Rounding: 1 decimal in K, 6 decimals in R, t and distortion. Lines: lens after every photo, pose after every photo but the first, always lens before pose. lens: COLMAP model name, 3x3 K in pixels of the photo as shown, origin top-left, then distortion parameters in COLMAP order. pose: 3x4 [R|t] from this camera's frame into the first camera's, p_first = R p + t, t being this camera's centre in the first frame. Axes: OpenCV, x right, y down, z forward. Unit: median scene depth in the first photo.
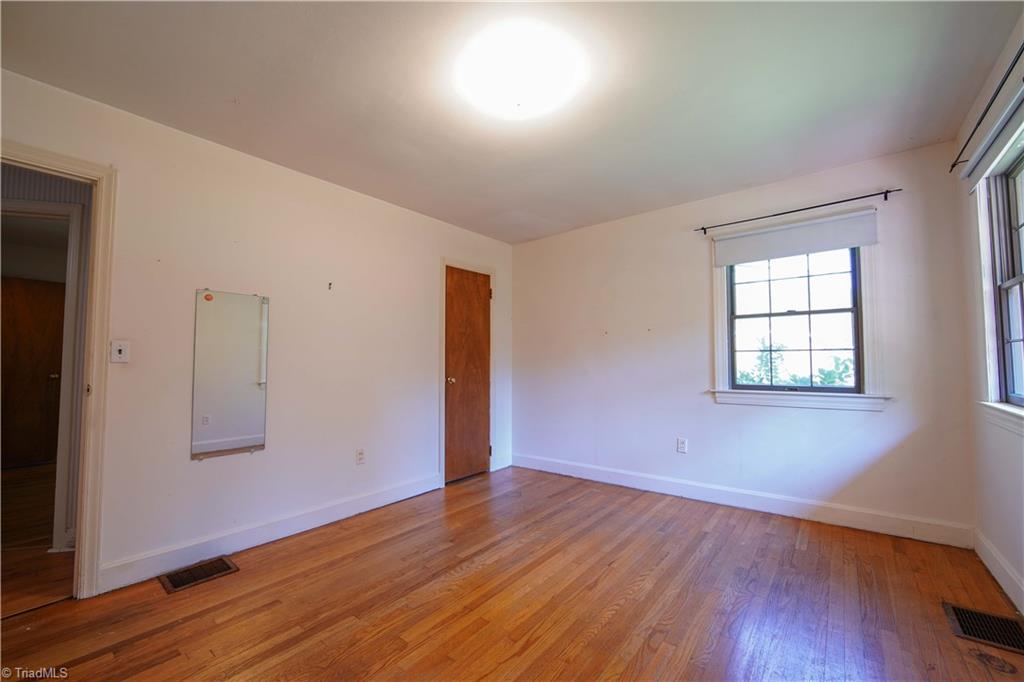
lens RADIAL K [[404.5, 0, 510.4], [0, 404.5, 345.6], [0, 0, 1]] dist [-0.008109, 0.000366]
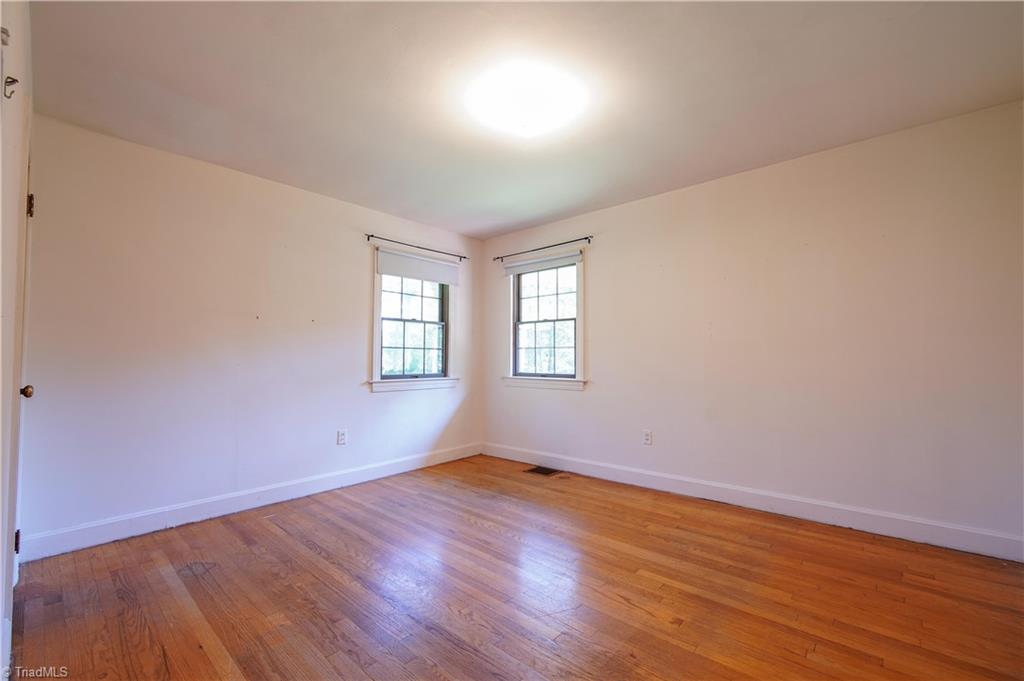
lens RADIAL K [[422.7, 0, 514.4], [0, 422.7, 345.6], [0, 0, 1]] dist [-0.013781, -0.000008]
pose [[0.048221, 0.037160, 0.998145, -0.698409], [-0.046412, 0.998312, -0.034924, 0.036005], [-0.997758, -0.044641, 0.049864, 0.577201]]
